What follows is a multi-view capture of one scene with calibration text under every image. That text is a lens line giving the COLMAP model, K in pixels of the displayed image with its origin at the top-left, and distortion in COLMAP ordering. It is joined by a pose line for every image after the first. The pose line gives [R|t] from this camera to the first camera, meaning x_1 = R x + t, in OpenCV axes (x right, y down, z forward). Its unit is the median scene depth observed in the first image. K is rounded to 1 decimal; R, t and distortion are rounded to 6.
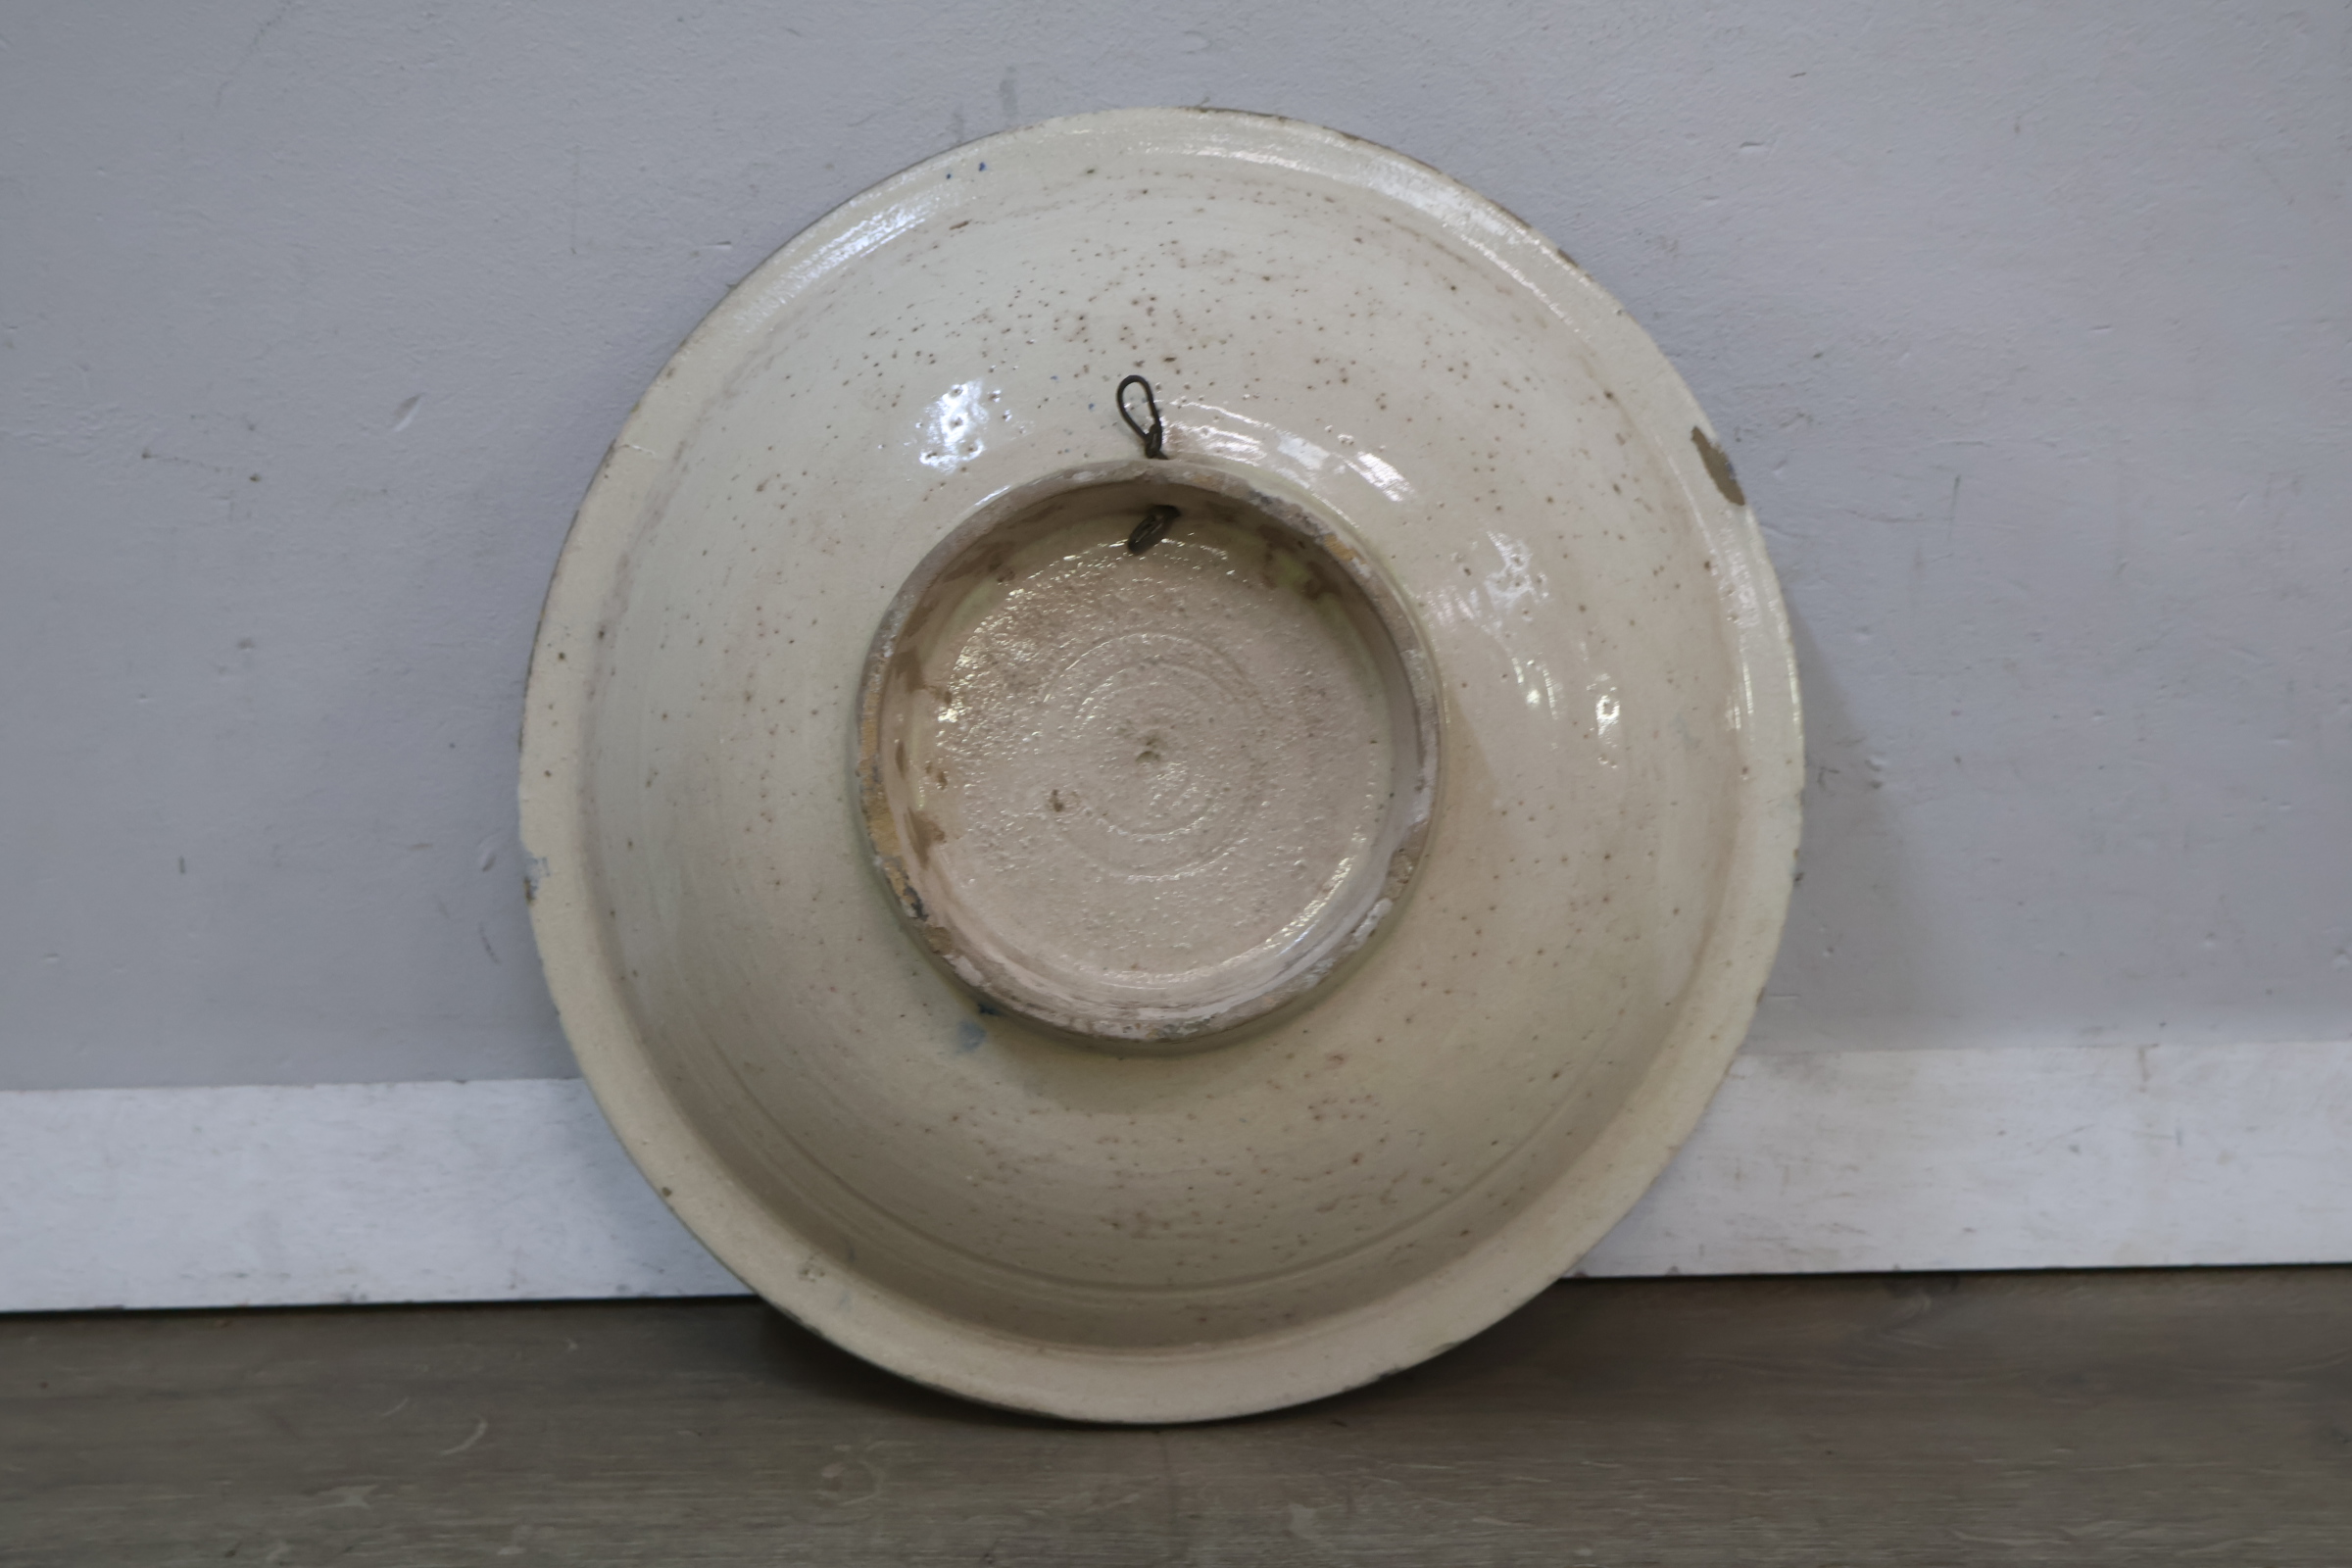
lens RADIAL K [[2475.4, 0, 1175.0], [0, 2475.4, 819.2], [0, 0, 1]] dist [0.004994, 0.000000]
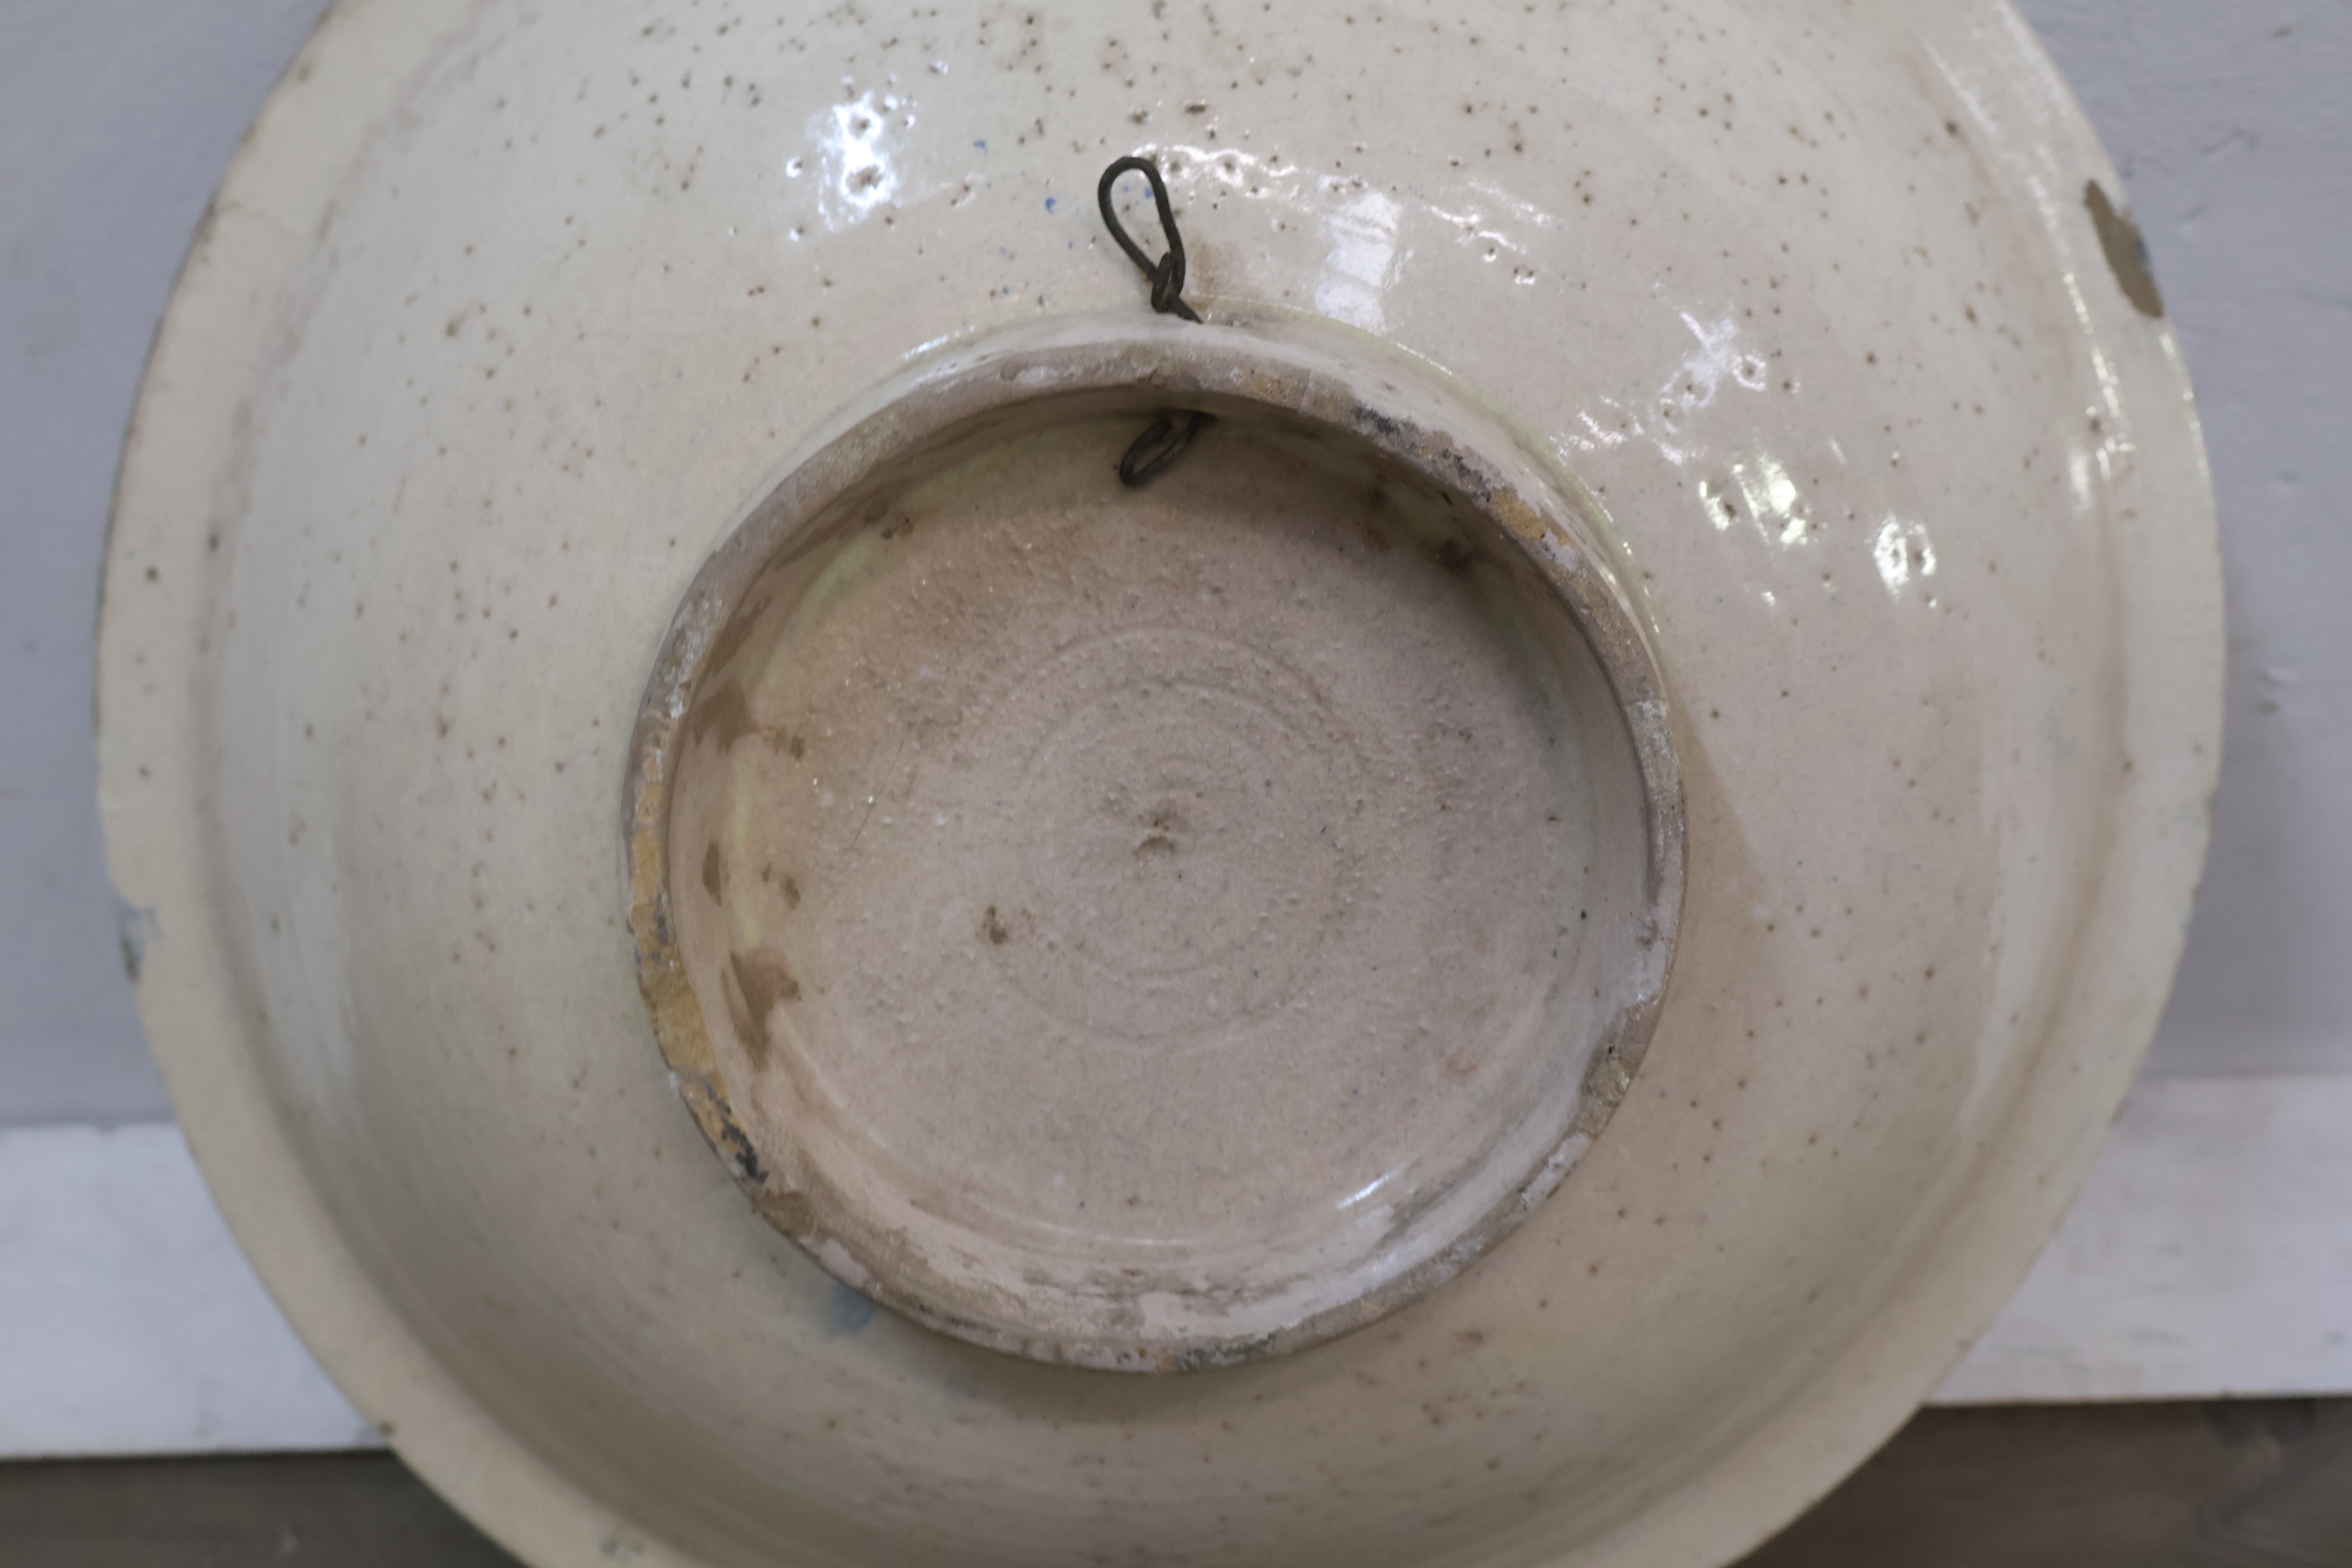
lens RADIAL K [[2475.4, 0, 1178.0], [0, 2475.4, 790.2], [0, 0, 1]] dist [0.004994, 0.000000]
pose [[0.999770, -0.001301, 0.021406, -0.017684], [-0.003480, 0.975080, 0.221825, -0.161357], [-0.021161, -0.221848, 0.974852, 0.446585]]
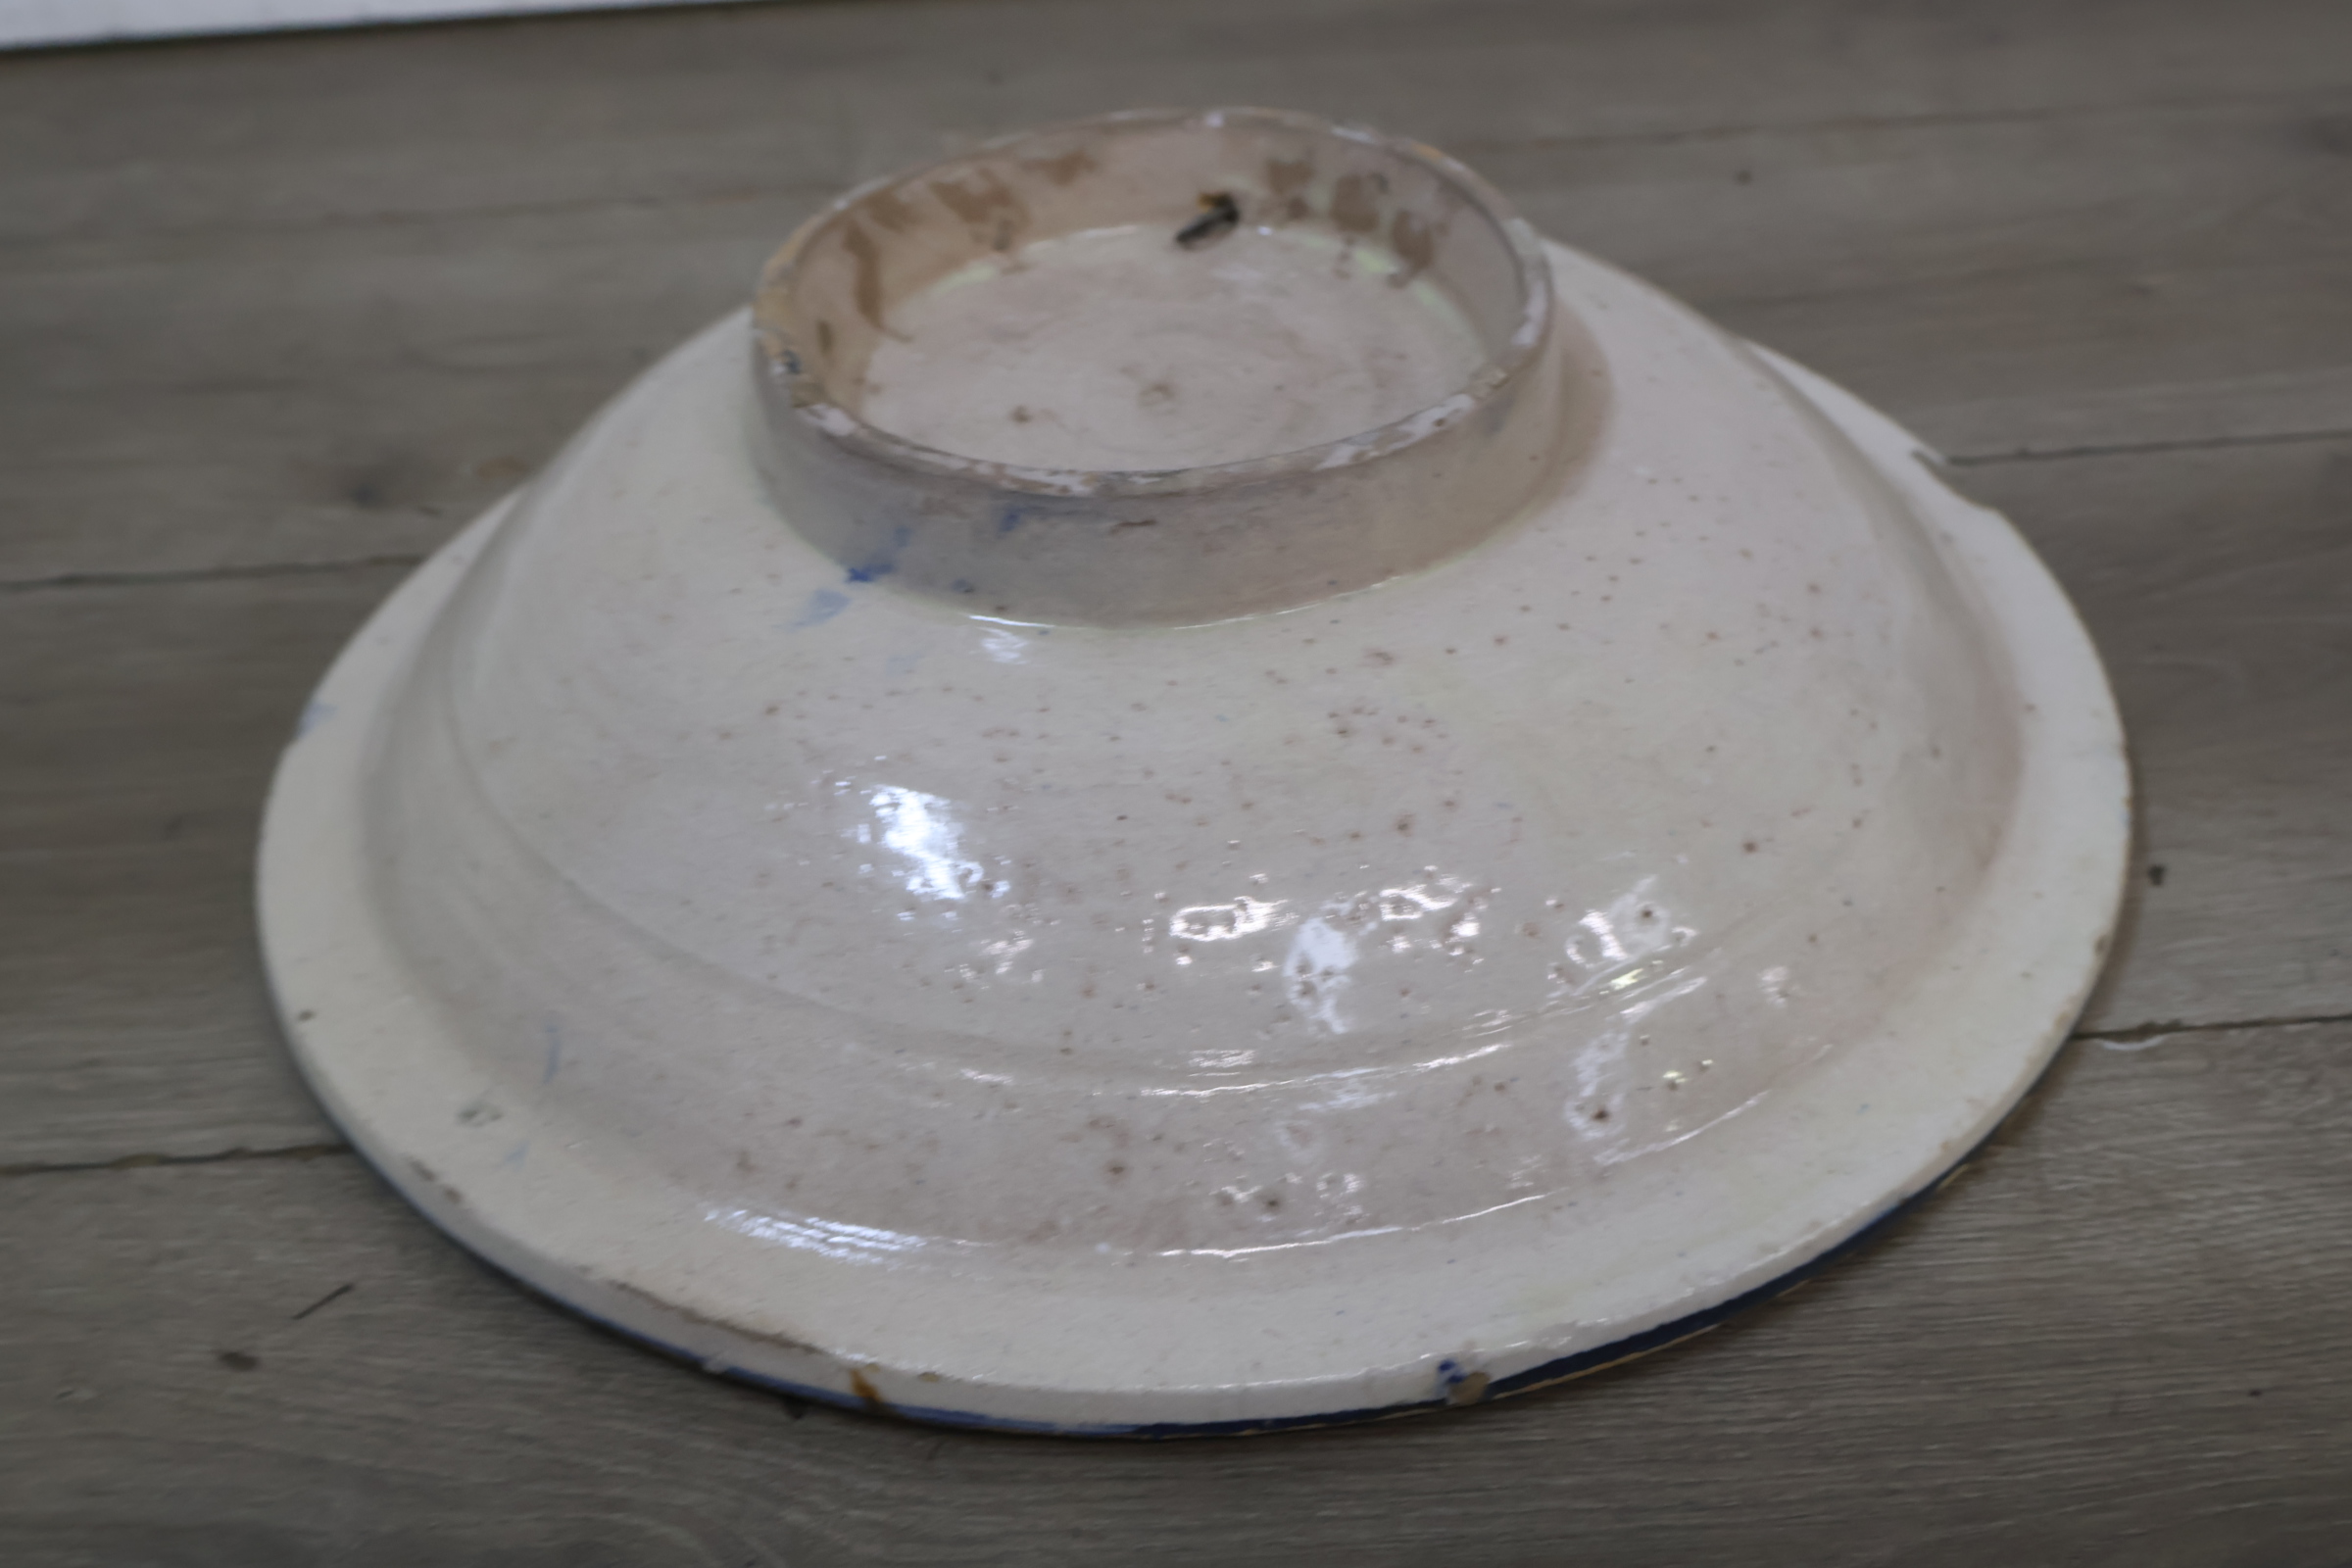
lens RADIAL K [[2475.4, 0, 1173.6], [0, 2475.4, 788.7], [0, 0, 1]] dist [0.004994, 0.000000]
pose [[0.987975, 0.048501, -0.146812, 0.106374], [-0.143332, 0.643389, -0.752002, 0.593066], [0.057984, 0.764002, 0.642604, 0.612085]]
